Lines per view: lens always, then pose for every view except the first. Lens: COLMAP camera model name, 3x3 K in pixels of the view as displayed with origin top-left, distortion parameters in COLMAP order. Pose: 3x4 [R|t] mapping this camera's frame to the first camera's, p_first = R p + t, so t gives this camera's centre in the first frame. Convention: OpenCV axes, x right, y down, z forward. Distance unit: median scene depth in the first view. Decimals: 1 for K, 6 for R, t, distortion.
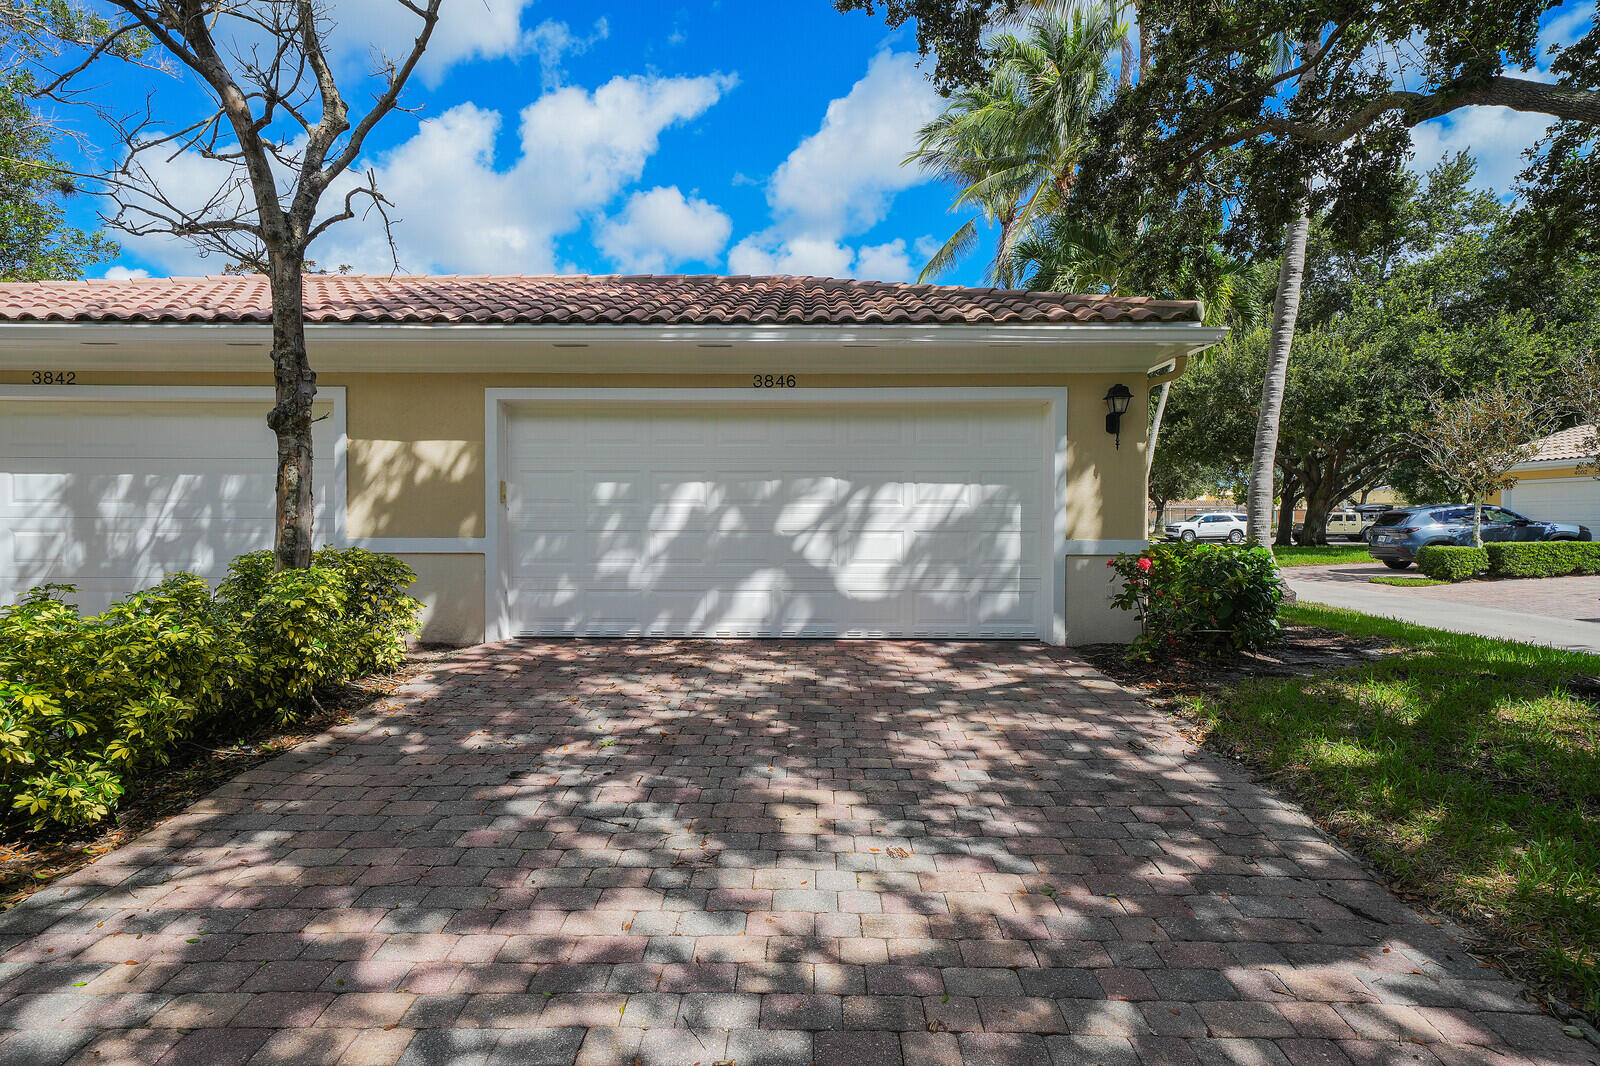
lens RADIAL K [[802.2, 0, 799.1], [0, 802.2, 541.5], [0, 0, 1]] dist [0.003771, 0.000860]
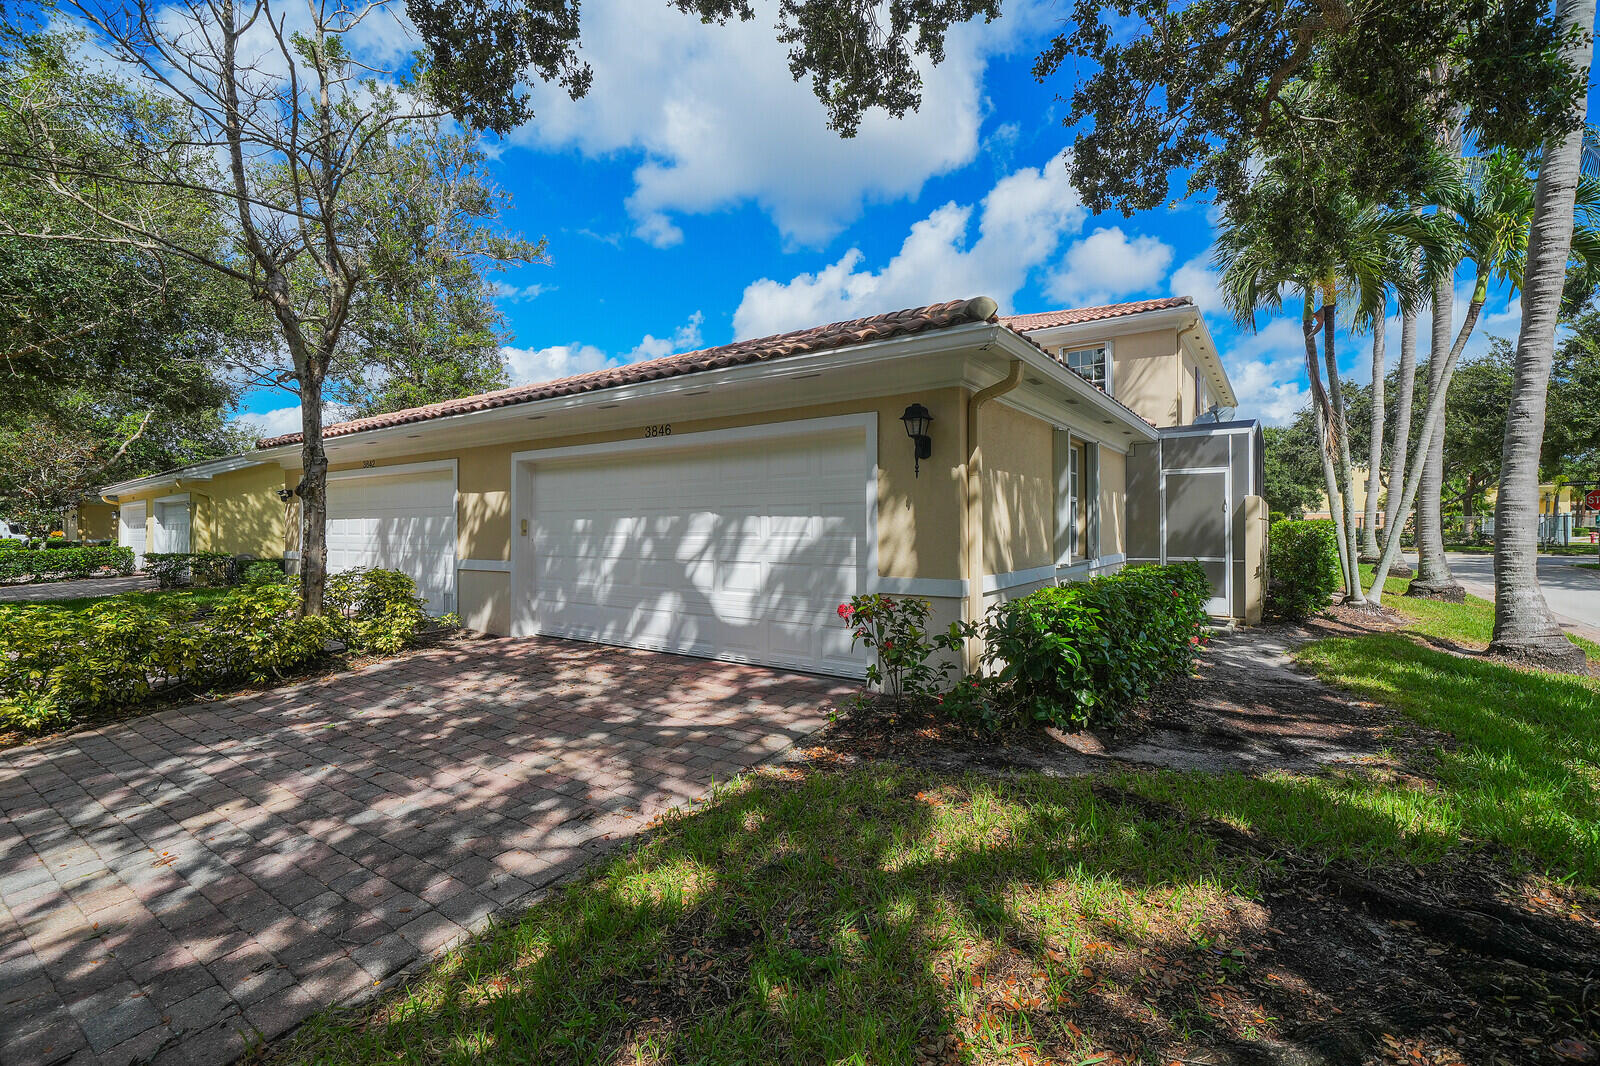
lens RADIAL K [[669.1, 0, 802.1], [0, 669.1, 523.7], [0, 0, 1]] dist [0.001158, 0.001635]
pose [[0.848311, -0.008879, -0.529424, 0.665269], [-0.009296, 0.999456, -0.031657, -0.037449], [0.529417, 0.031776, 0.847766, 0.300475]]
